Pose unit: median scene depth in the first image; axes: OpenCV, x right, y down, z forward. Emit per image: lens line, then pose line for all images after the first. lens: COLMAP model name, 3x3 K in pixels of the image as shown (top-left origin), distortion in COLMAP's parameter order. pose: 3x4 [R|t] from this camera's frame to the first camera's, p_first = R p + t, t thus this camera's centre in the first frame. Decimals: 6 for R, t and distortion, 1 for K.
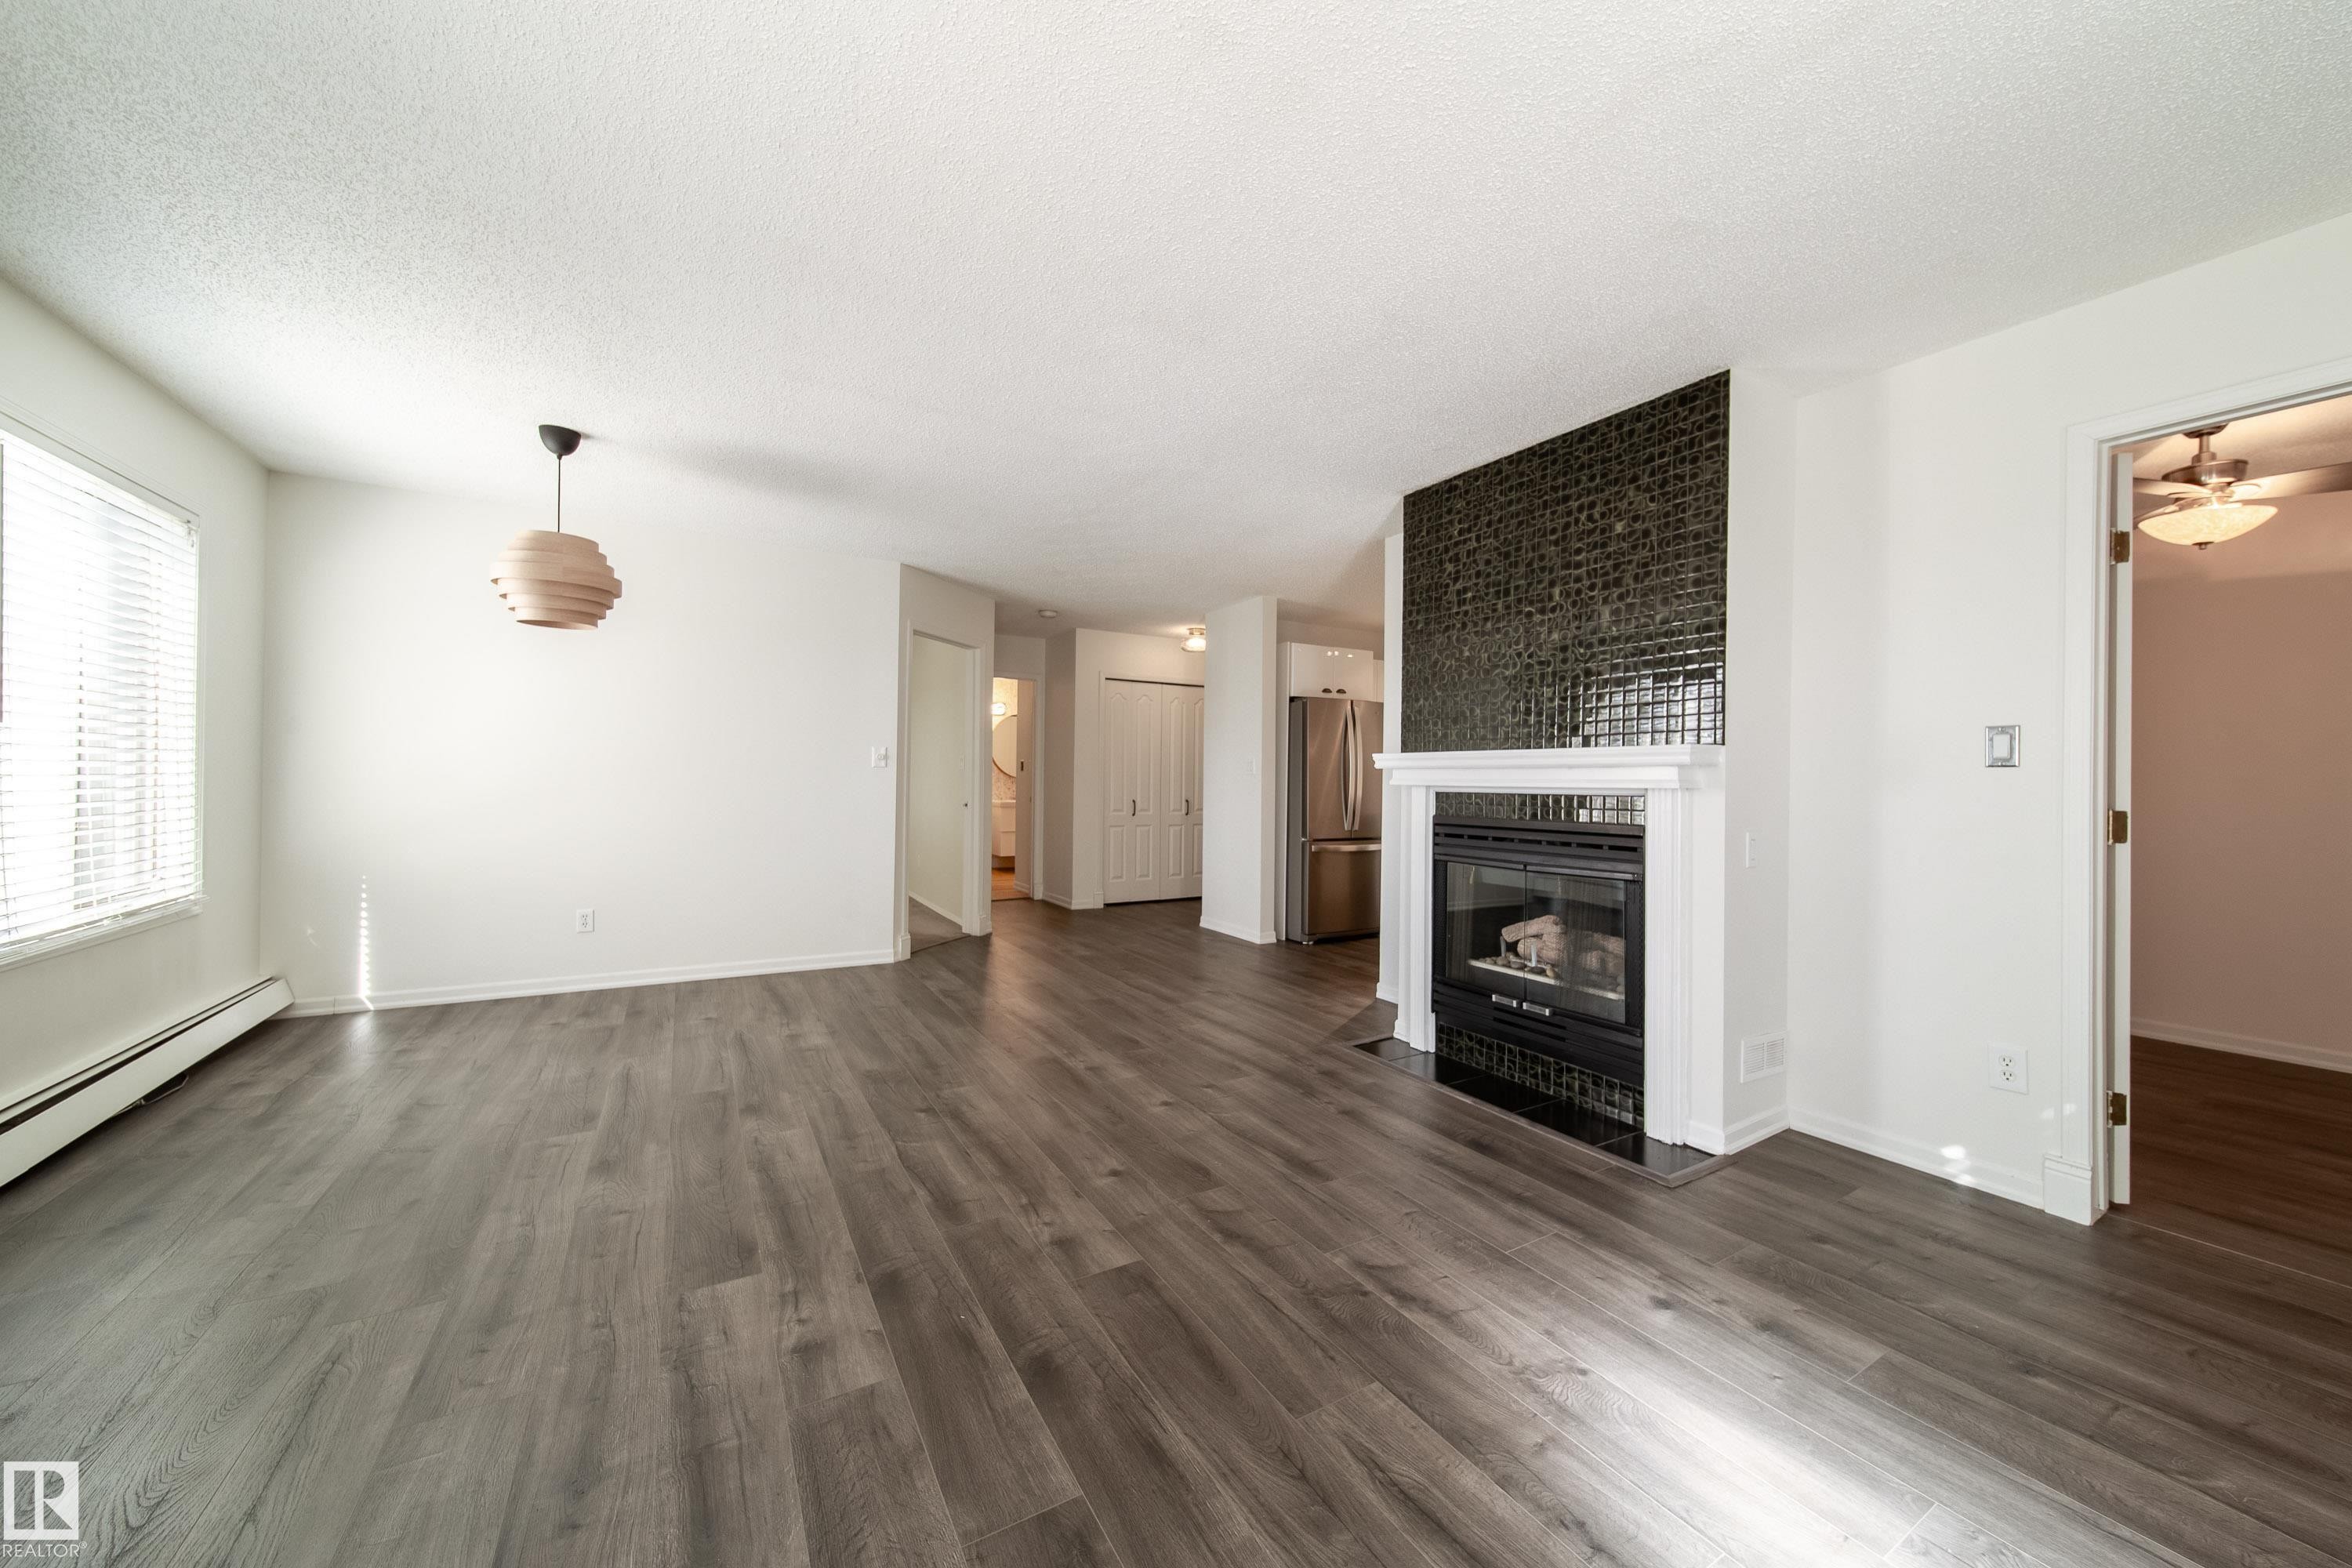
lens RADIAL K [[862.0, 0, 1169.7], [0, 862.0, 776.0], [0, 0, 1]] dist [0.002170, 0.000074]
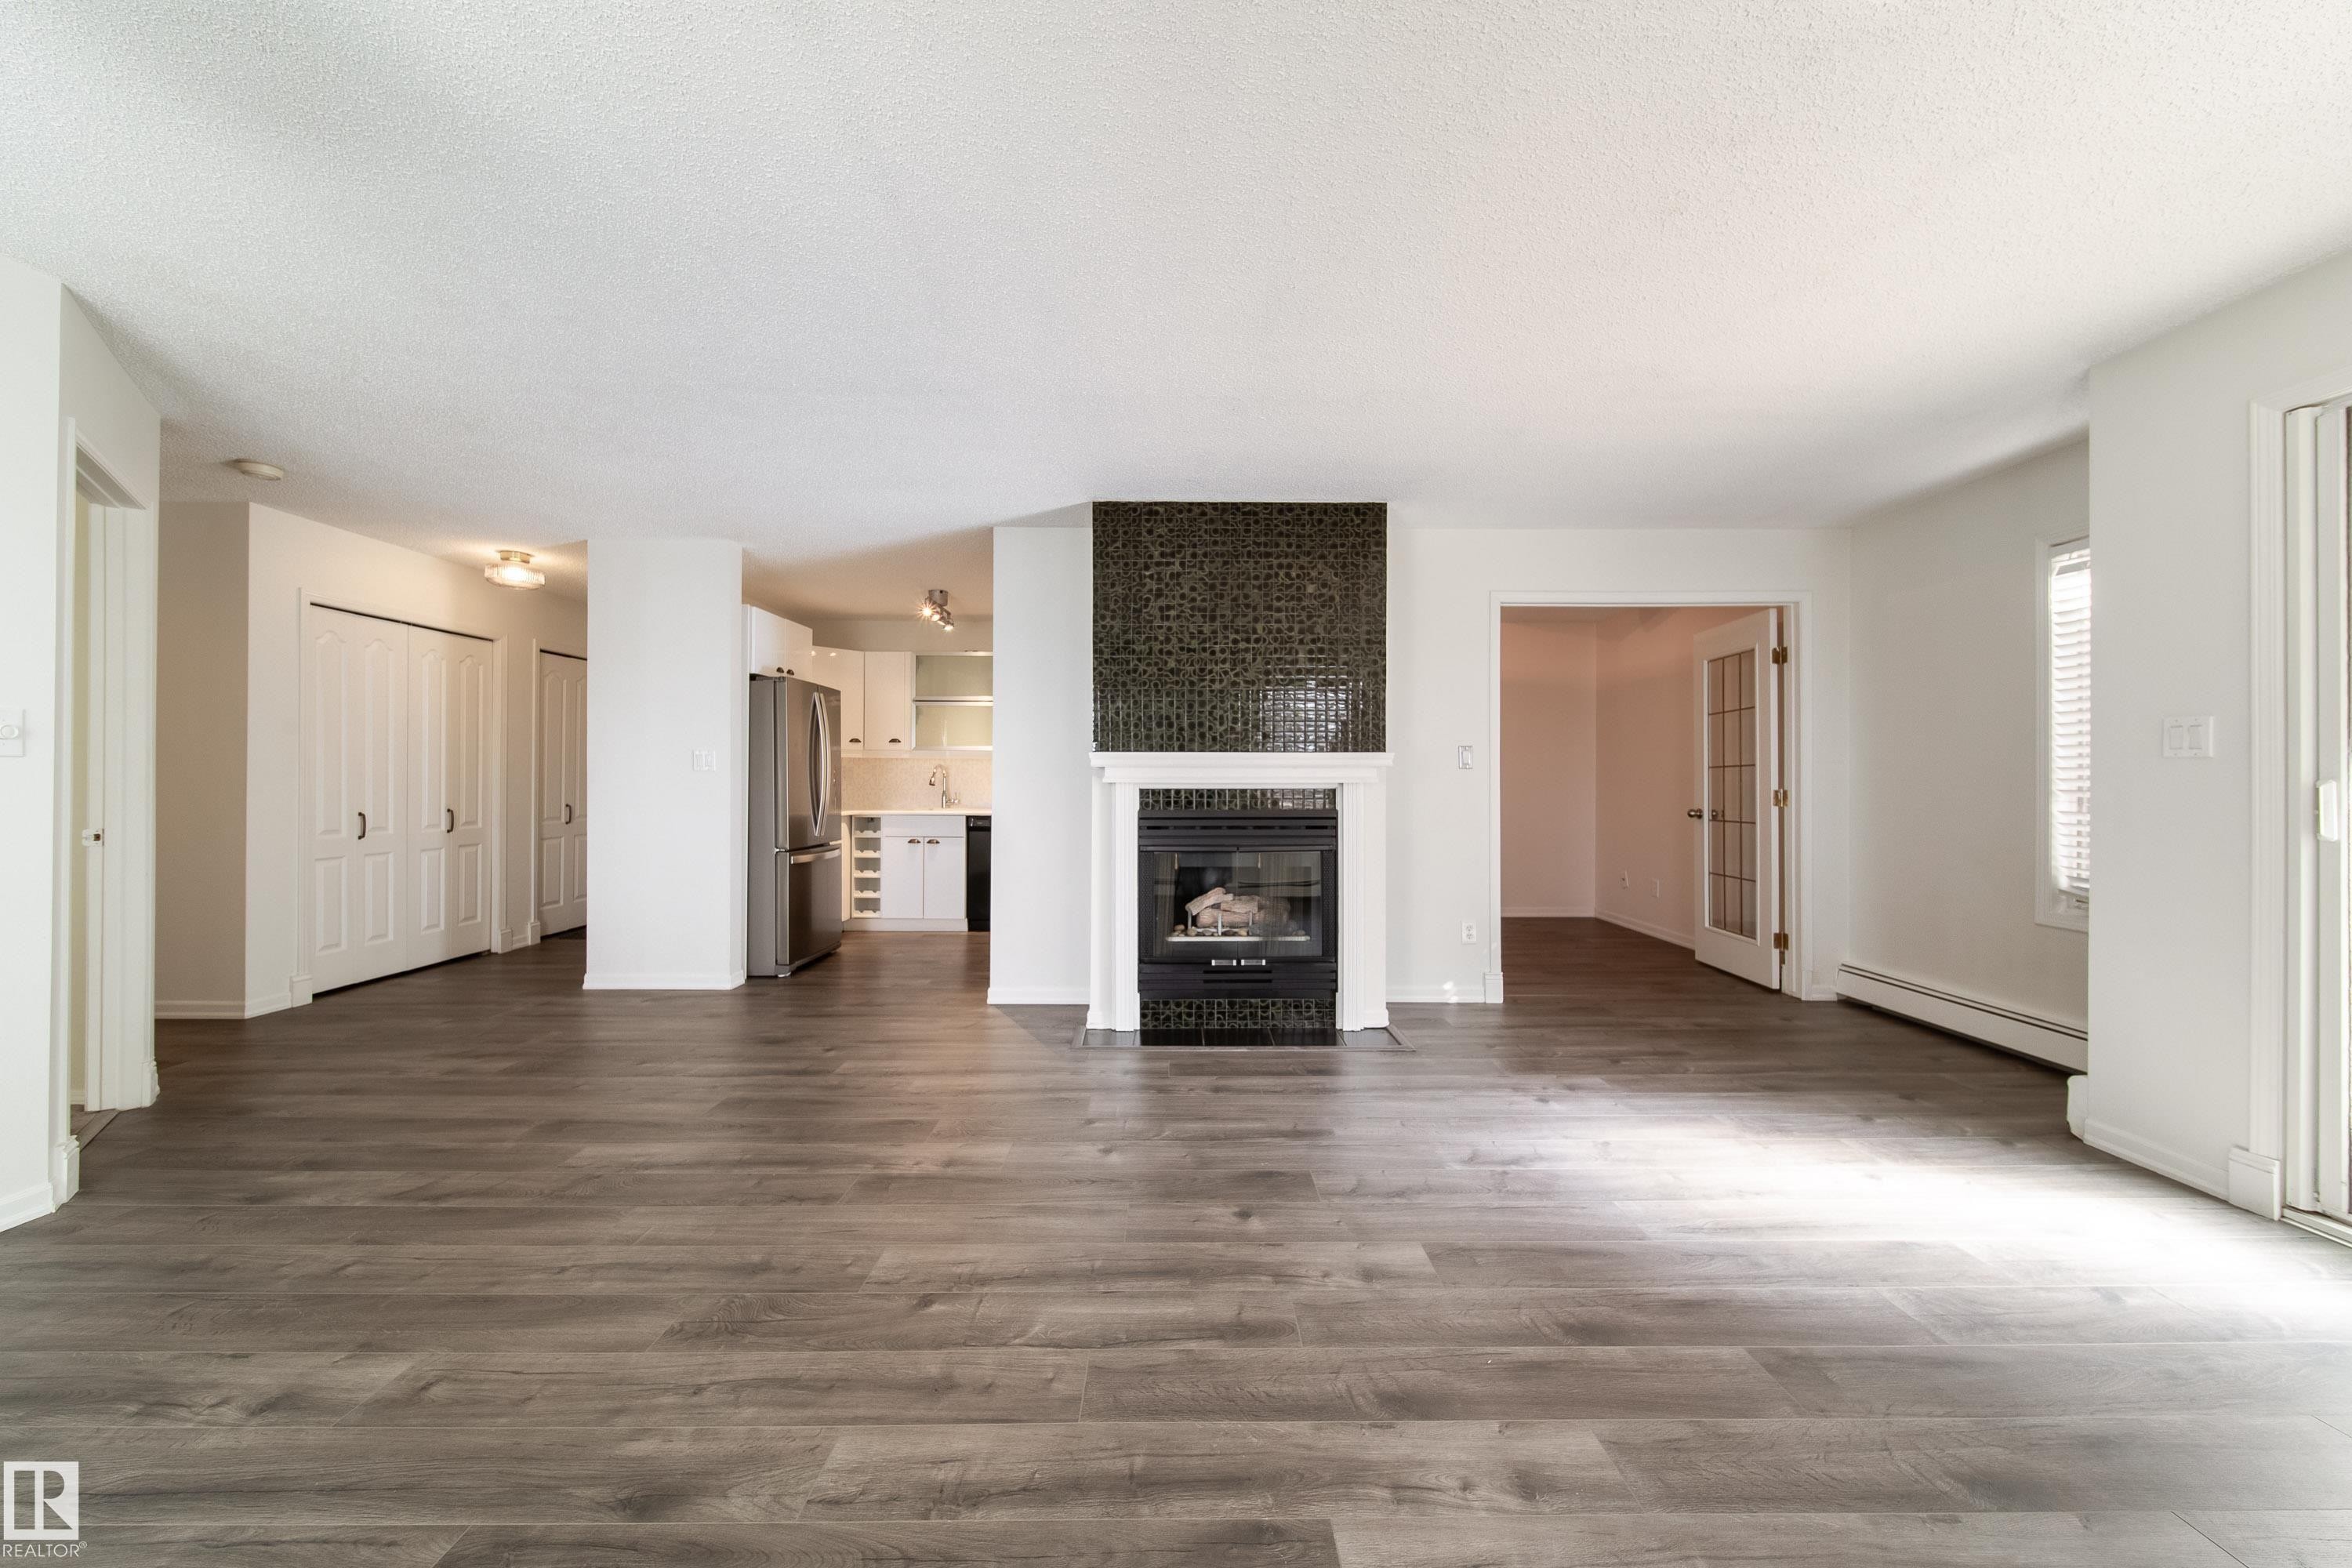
lens RADIAL K [[865.1, 0, 1184.5], [0, 865.1, 777.3], [0, 0, 1]] dist [-0.001303, -0.000205]
pose [[0.476098, -0.008612, 0.879350, -0.711220], [-0.000530, 0.999949, 0.010080, -0.007735], [-0.879392, -0.005265, 0.476069, 0.497802]]
